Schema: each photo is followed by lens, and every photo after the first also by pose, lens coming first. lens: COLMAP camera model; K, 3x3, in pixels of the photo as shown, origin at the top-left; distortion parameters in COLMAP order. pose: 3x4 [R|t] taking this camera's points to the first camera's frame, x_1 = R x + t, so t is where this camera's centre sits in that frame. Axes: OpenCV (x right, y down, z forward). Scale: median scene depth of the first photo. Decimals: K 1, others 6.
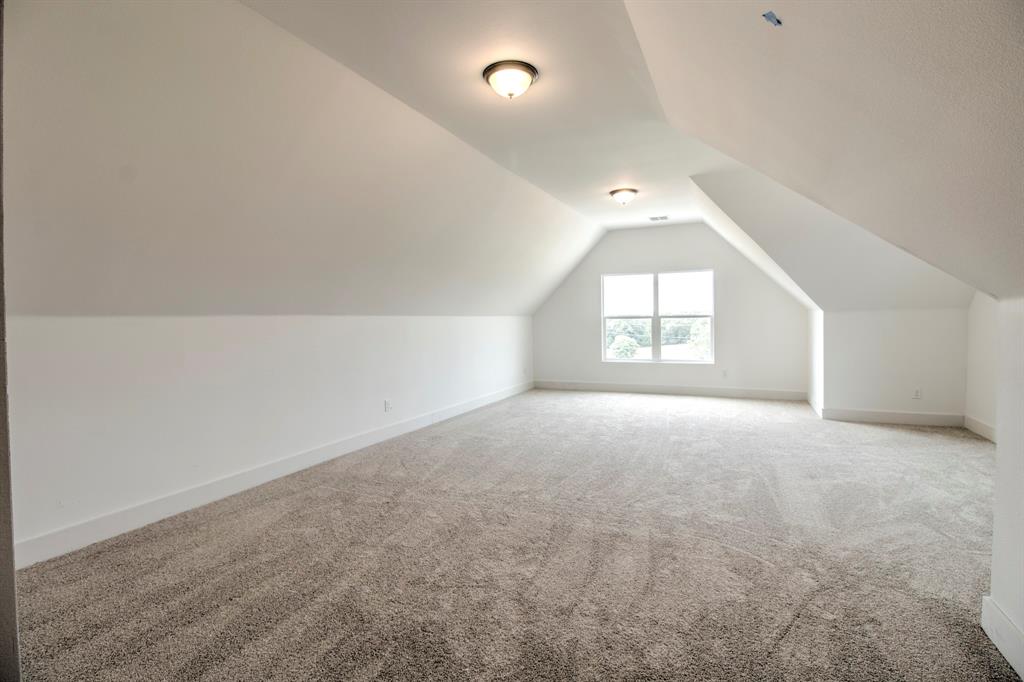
lens RADIAL K [[496.7, 0, 523.3], [0, 496.7, 330.6], [0, 0, 1]] dist [0.000346, -0.013201]
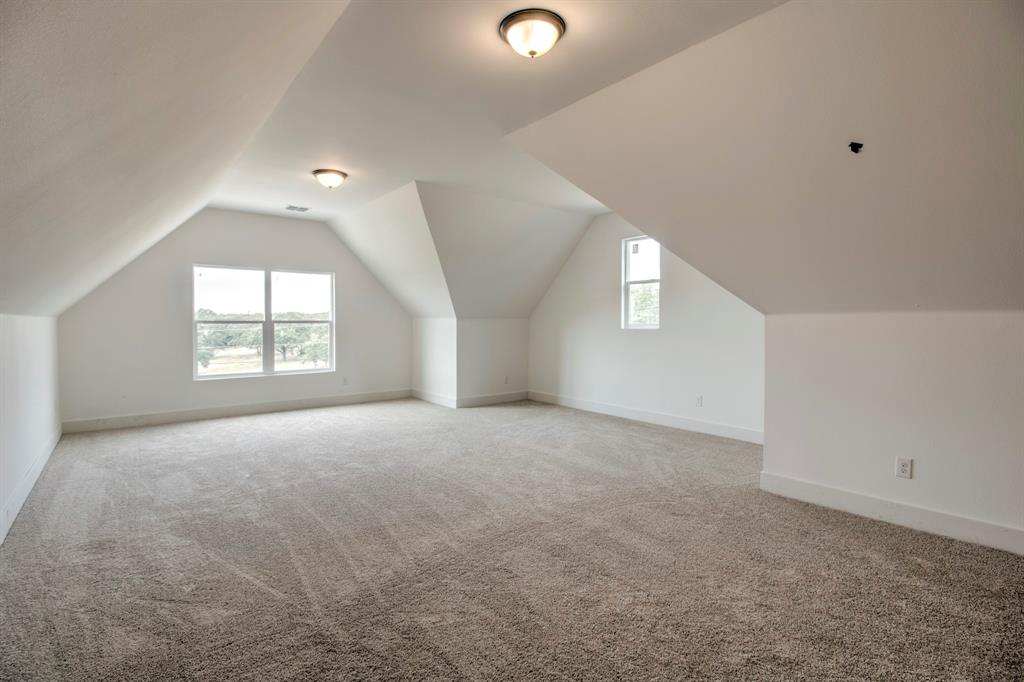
lens RADIAL K [[482.5, 0, 530.1], [0, 482.5, 335.8], [0, 0, 1]] dist [-0.002095, -0.012076]
pose [[0.451212, -0.014649, 0.892297, -0.301463], [0.016958, 0.999825, 0.007839, -0.003034], [-0.892256, 0.011594, 0.451382, 0.258638]]
